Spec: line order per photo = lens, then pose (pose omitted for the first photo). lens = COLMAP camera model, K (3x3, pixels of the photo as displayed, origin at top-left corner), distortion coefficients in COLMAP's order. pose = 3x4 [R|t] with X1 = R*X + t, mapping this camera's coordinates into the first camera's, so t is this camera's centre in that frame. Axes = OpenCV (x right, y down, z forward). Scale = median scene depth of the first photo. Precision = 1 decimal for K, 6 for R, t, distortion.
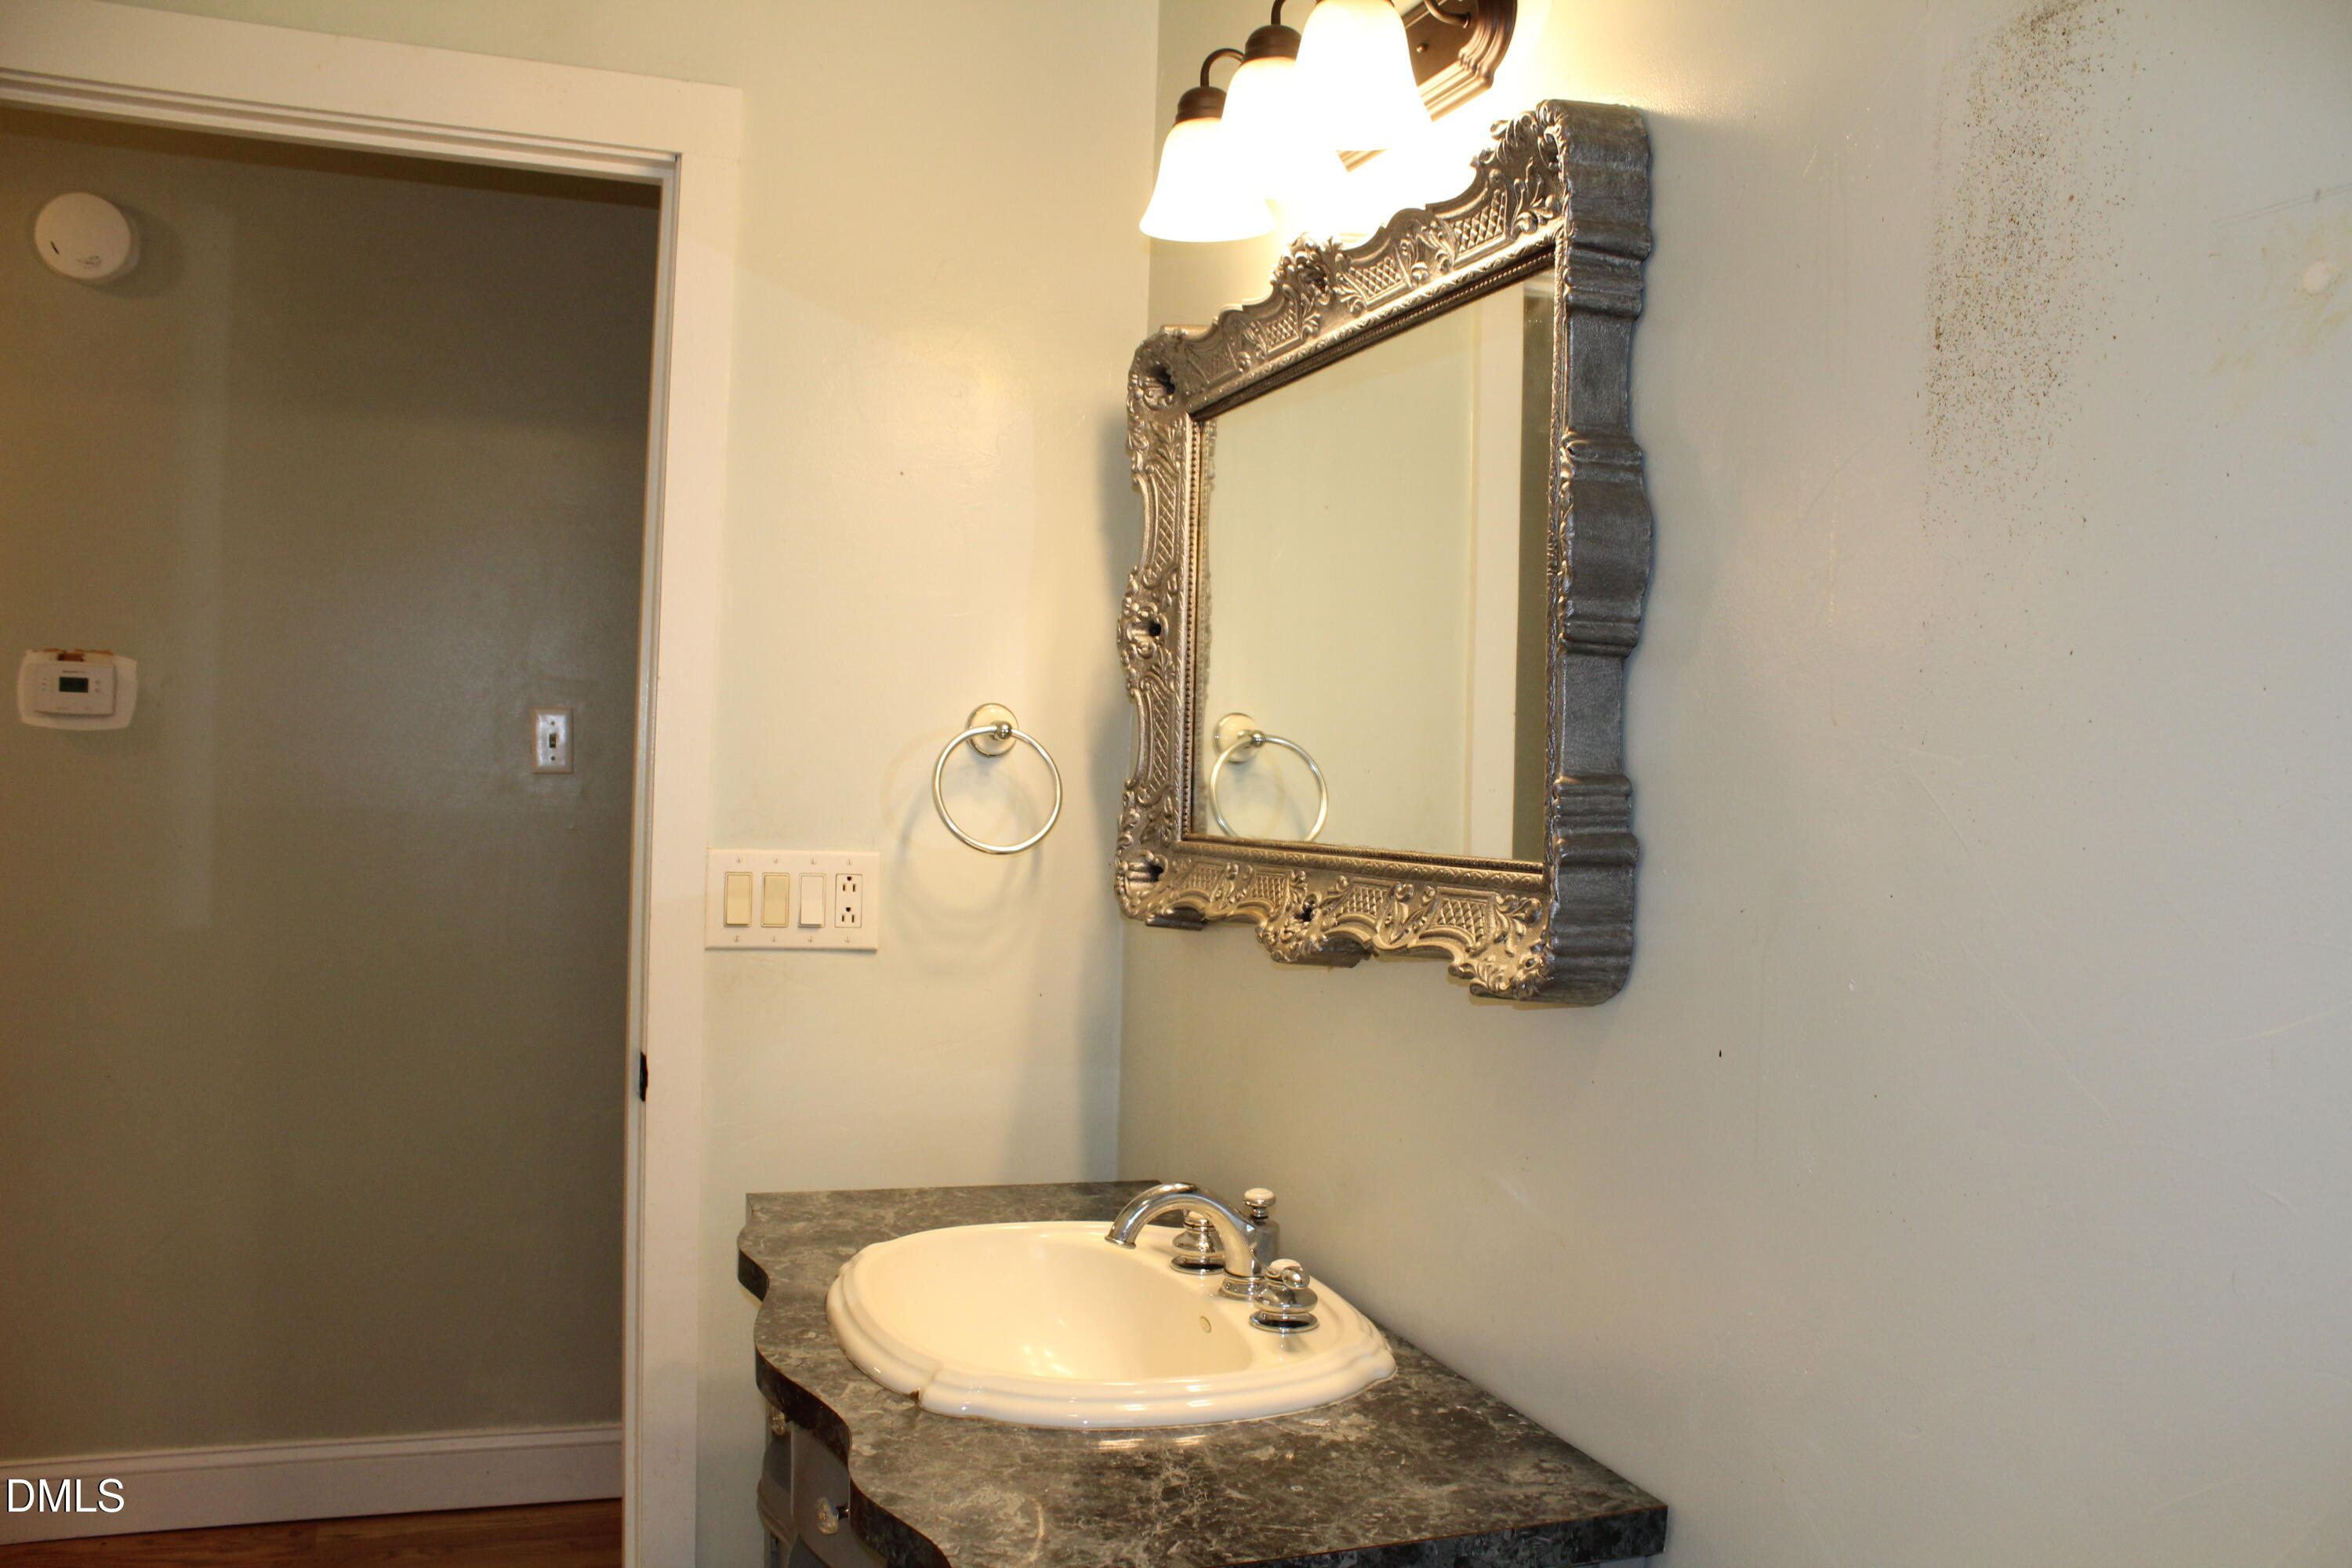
lens RADIAL K [[1976.0, 0, 1180.9], [0, 1976.0, 812.5], [0, 0, 1]] dist [-0.097602, 0.011190]
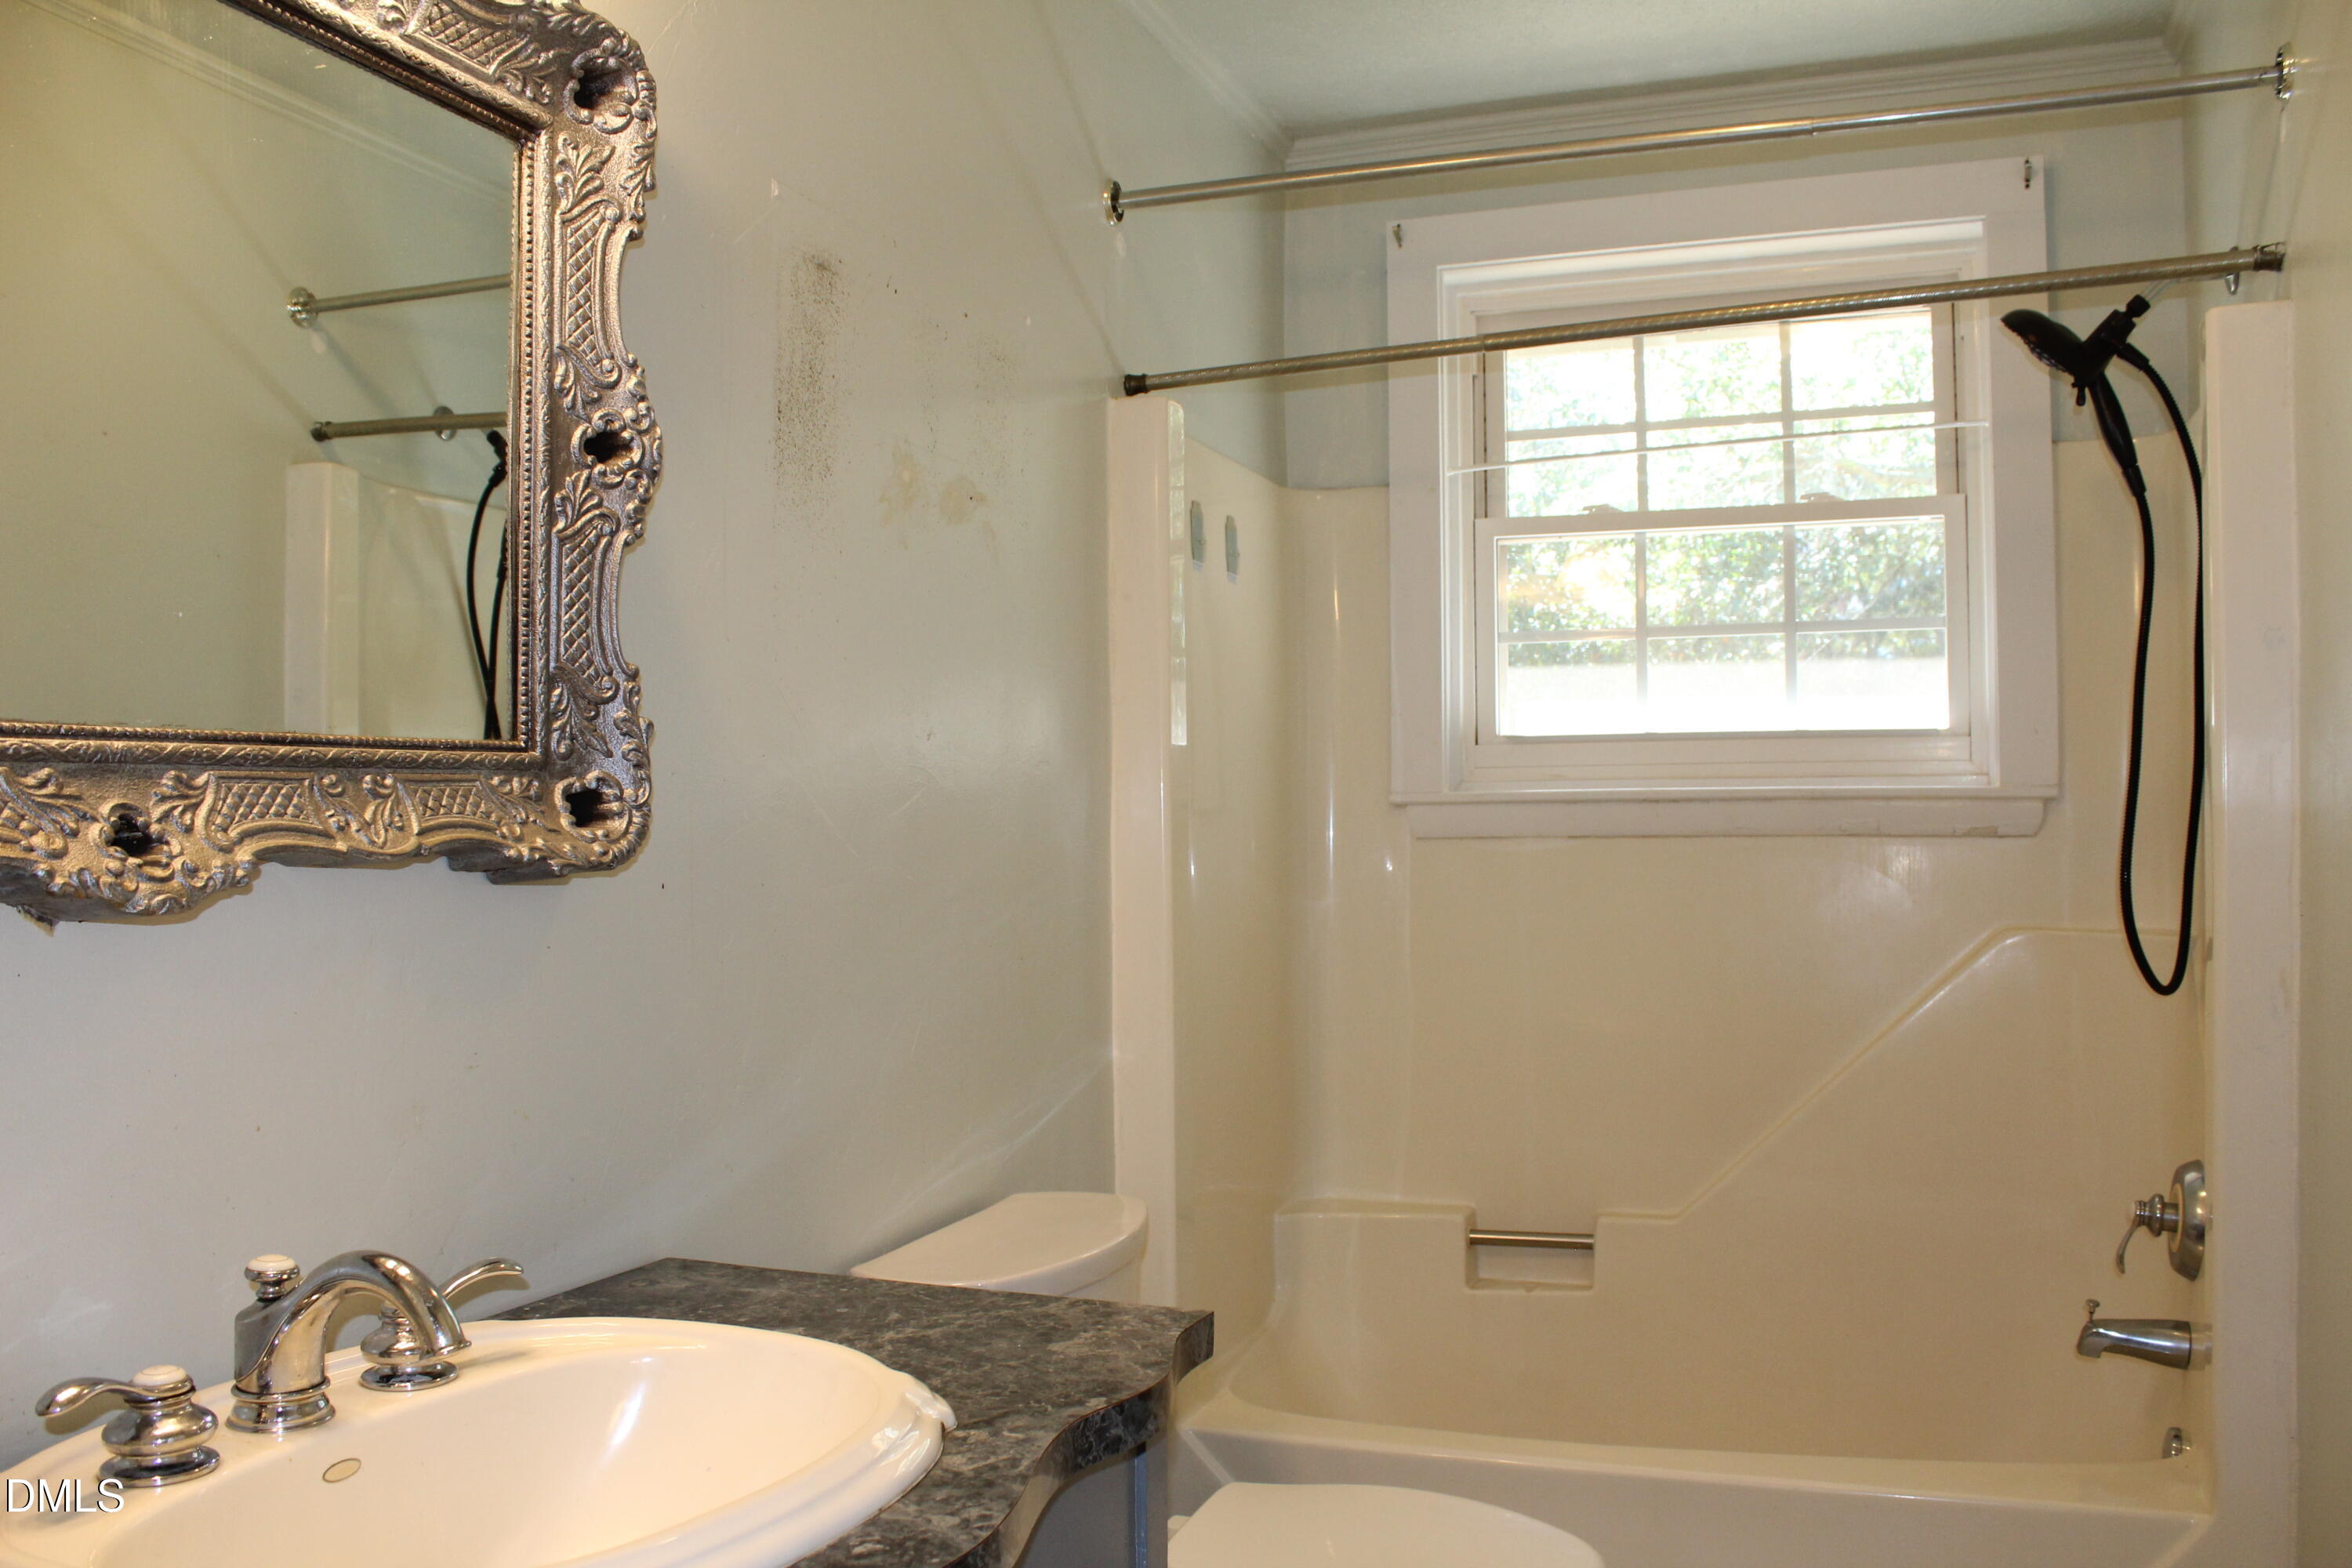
lens RADIAL K [[1976.0, 0, 1180.9], [0, 1976.0, 812.5], [0, 0, 1]] dist [-0.097602, 0.011190]
pose [[-0.754235, -0.020011, 0.656299, -0.701659], [-0.005700, 0.999697, 0.023930, 0.034923], [-0.656579, 0.014308, -0.754121, 1.500956]]
